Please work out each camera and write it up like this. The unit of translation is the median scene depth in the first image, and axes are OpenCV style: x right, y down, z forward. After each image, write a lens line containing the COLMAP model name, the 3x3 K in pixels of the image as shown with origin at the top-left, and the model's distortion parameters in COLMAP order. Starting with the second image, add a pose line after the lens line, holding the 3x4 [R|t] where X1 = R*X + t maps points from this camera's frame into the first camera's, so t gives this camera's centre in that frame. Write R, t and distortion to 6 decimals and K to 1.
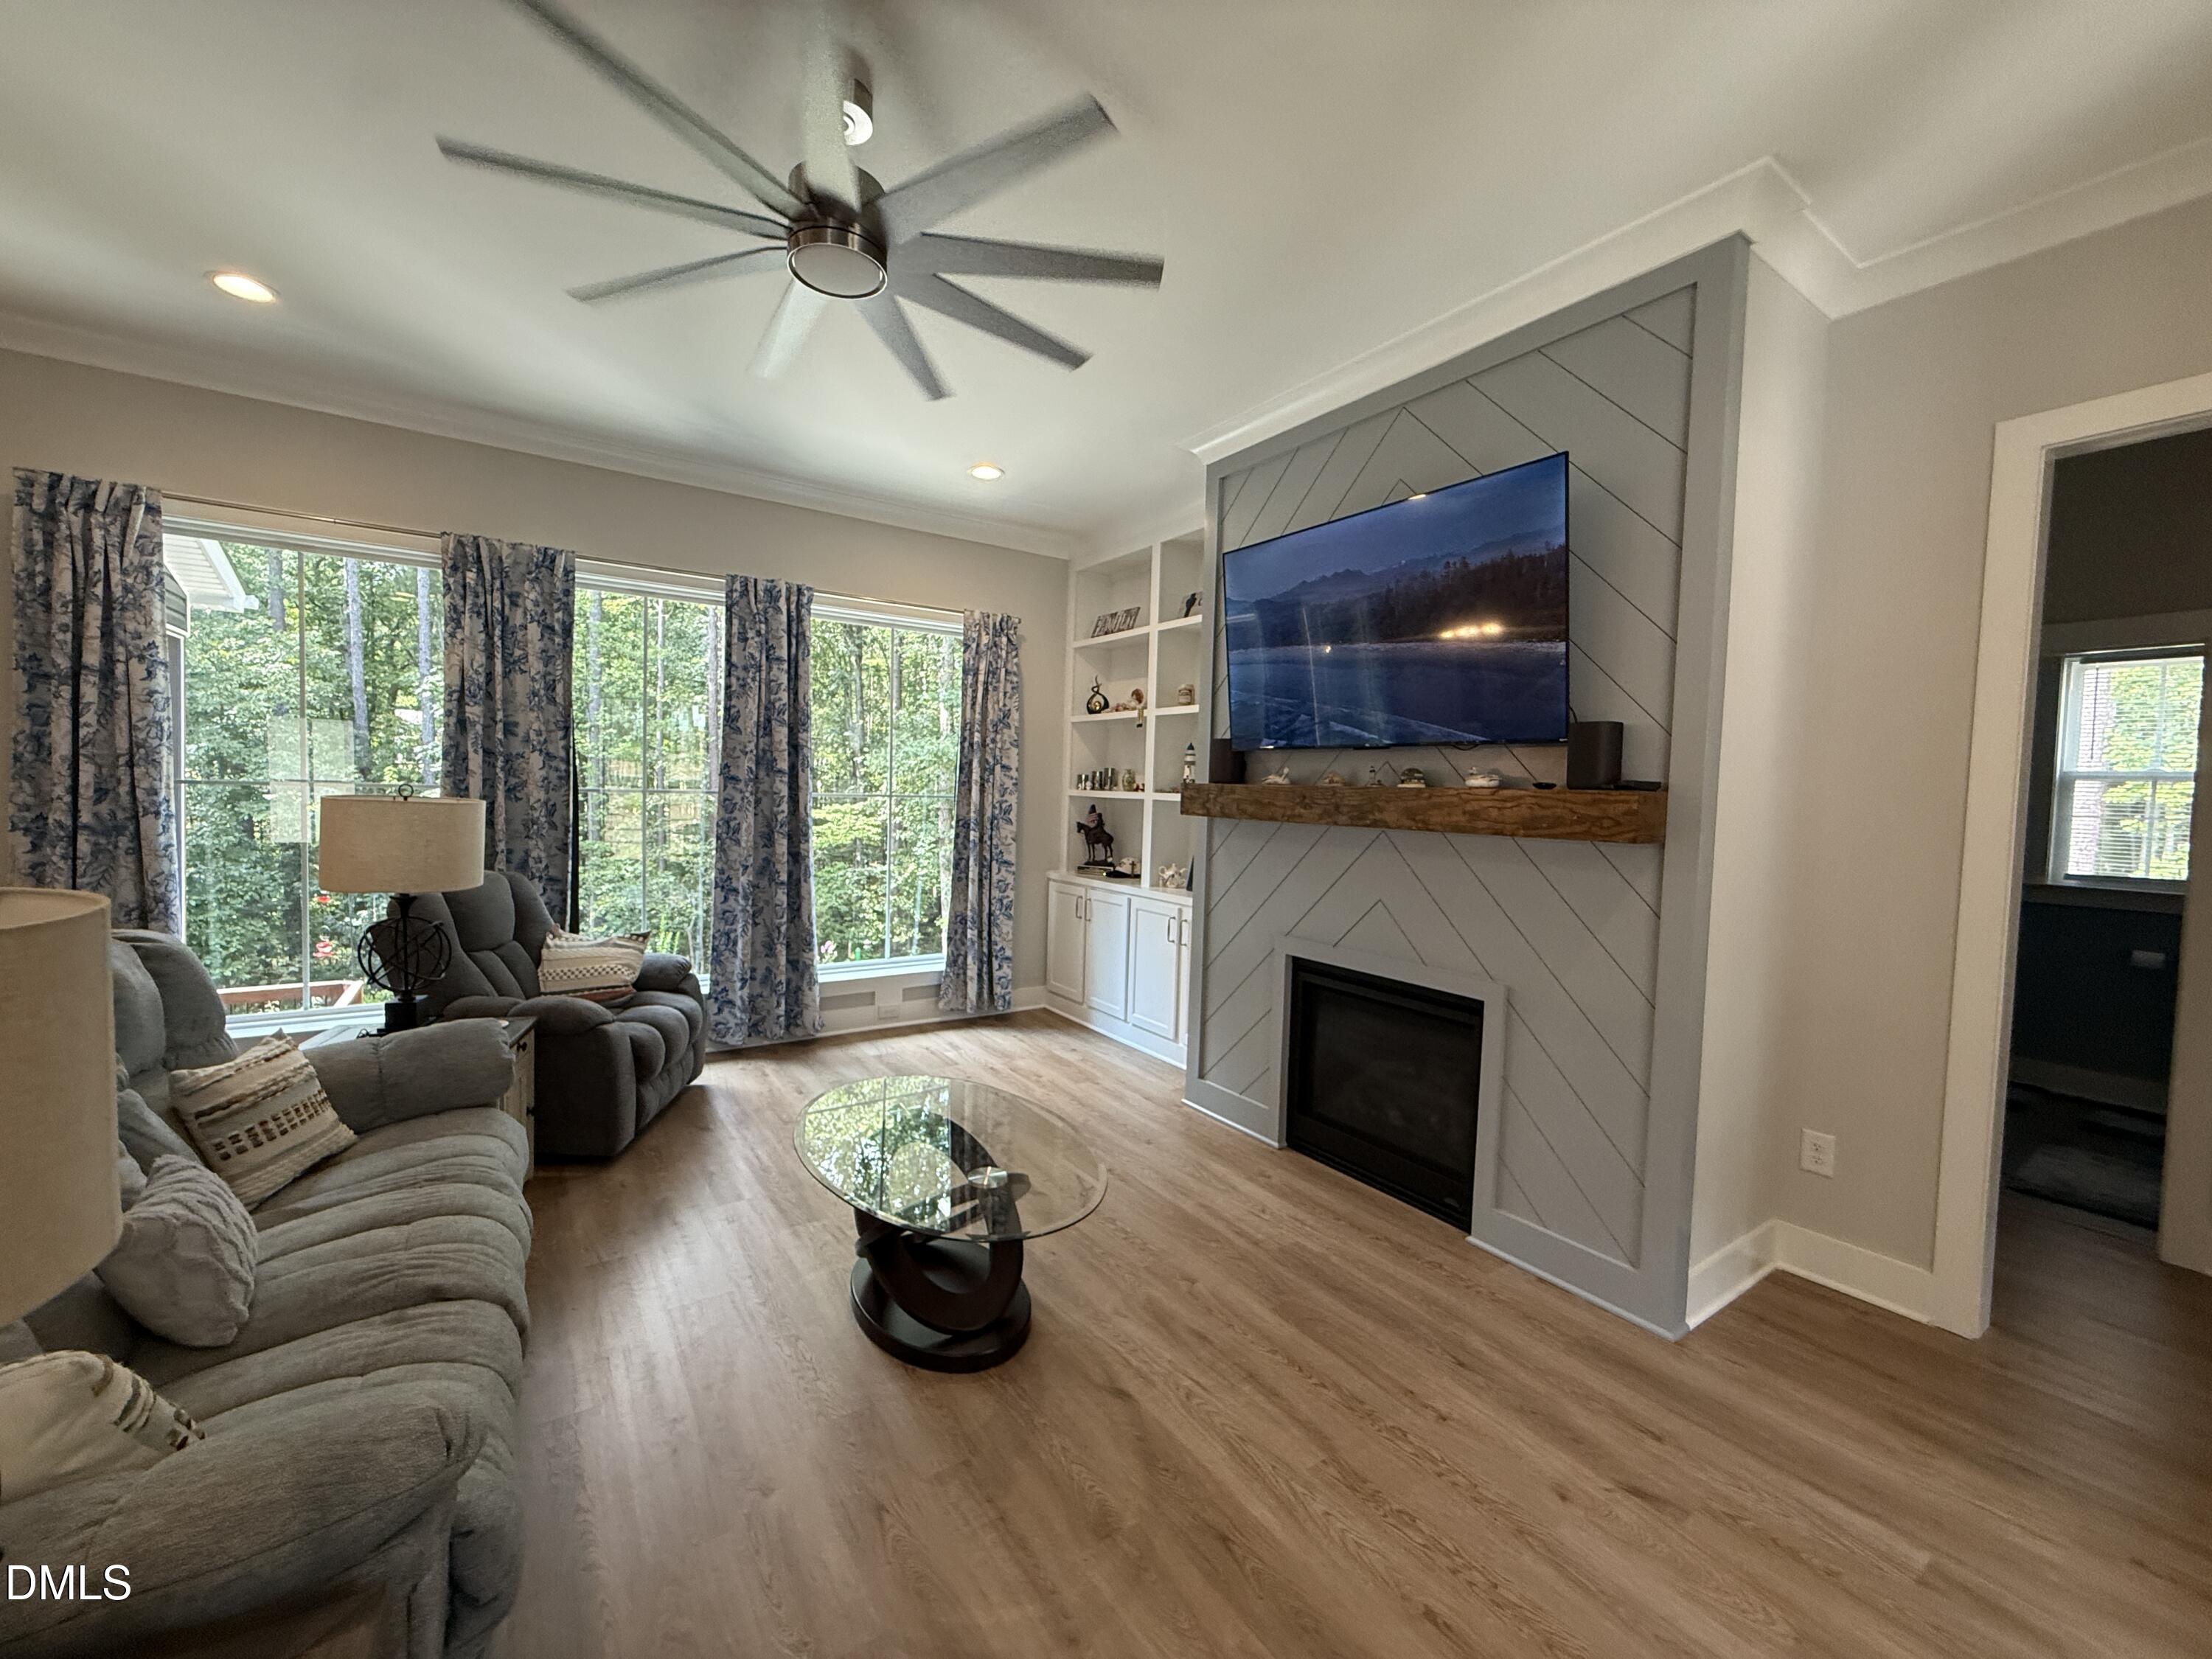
lens RADIAL K [[882.9, 0, 1102.4], [0, 882.9, 826.2], [0, 0, 1]] dist [-0.000213, 0.000005]
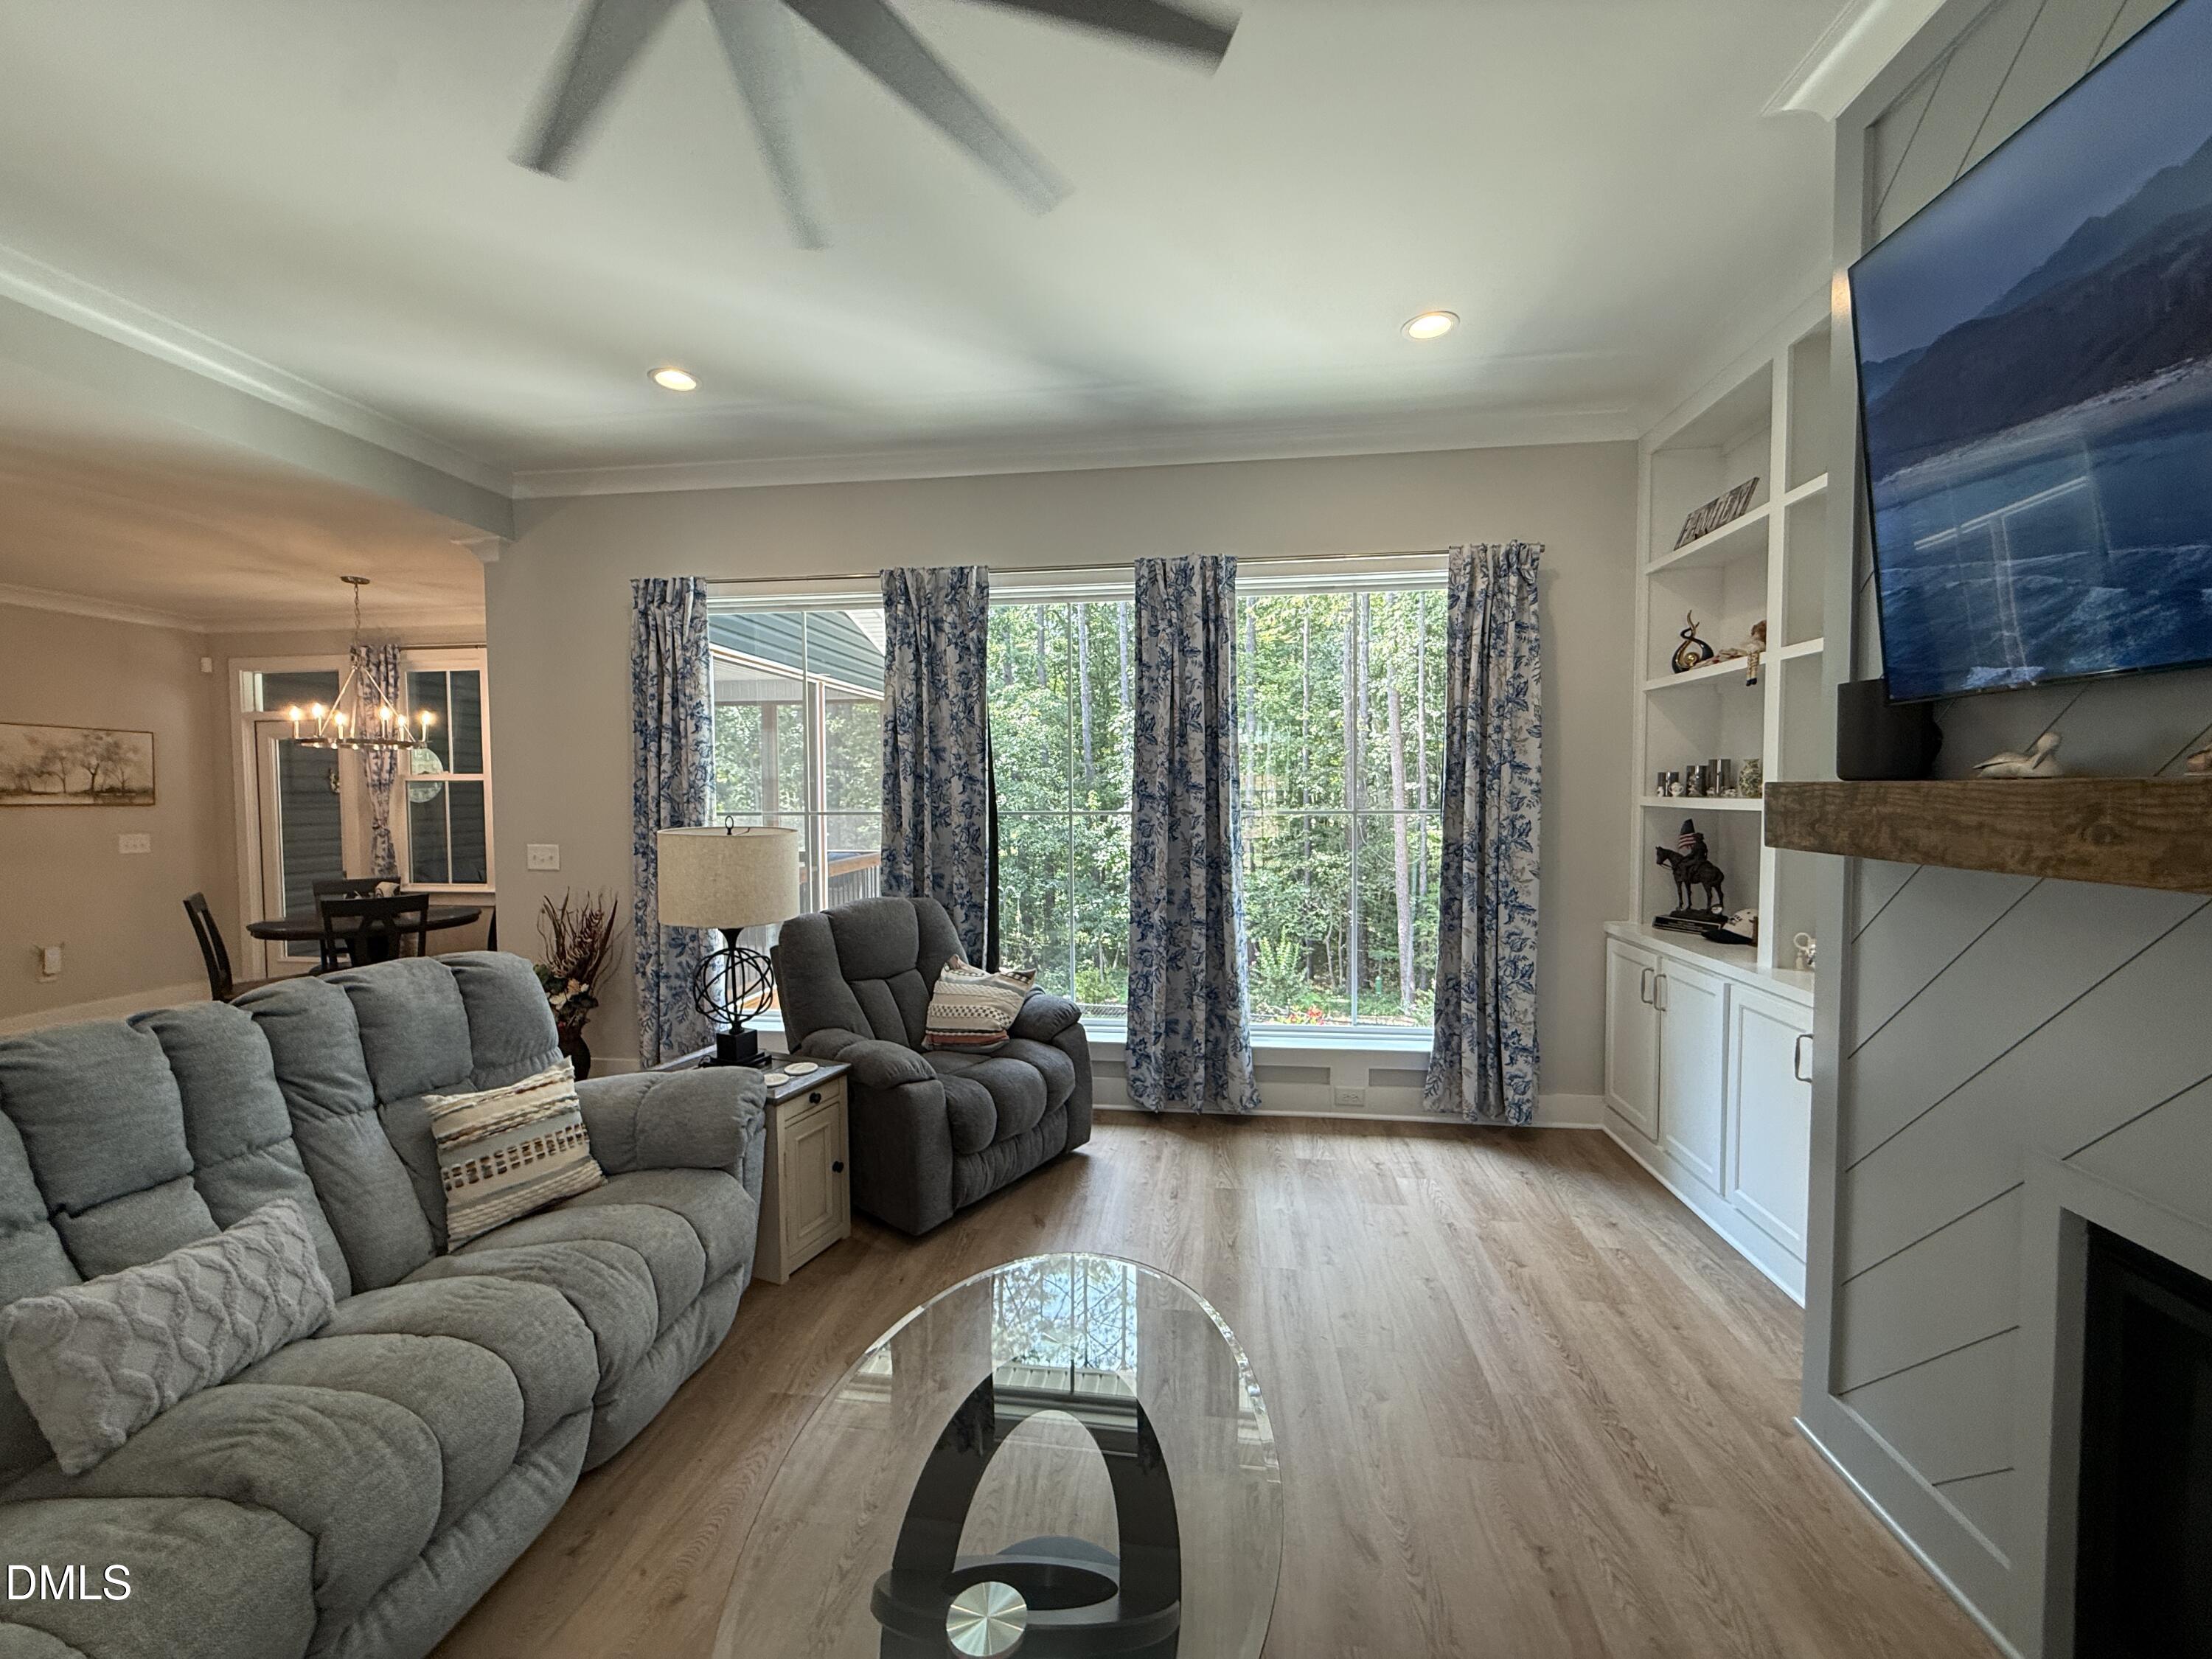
lens RADIAL K [[882.9, 0, 1102.4], [0, 882.9, 826.2], [0, 0, 1]] dist [-0.000213, 0.000005]
pose [[0.748793, -0.006646, -0.662771, 0.116492], [-0.000684, 0.999941, -0.010799, -0.015970], [0.662803, 0.008539, 0.748745, 0.327103]]
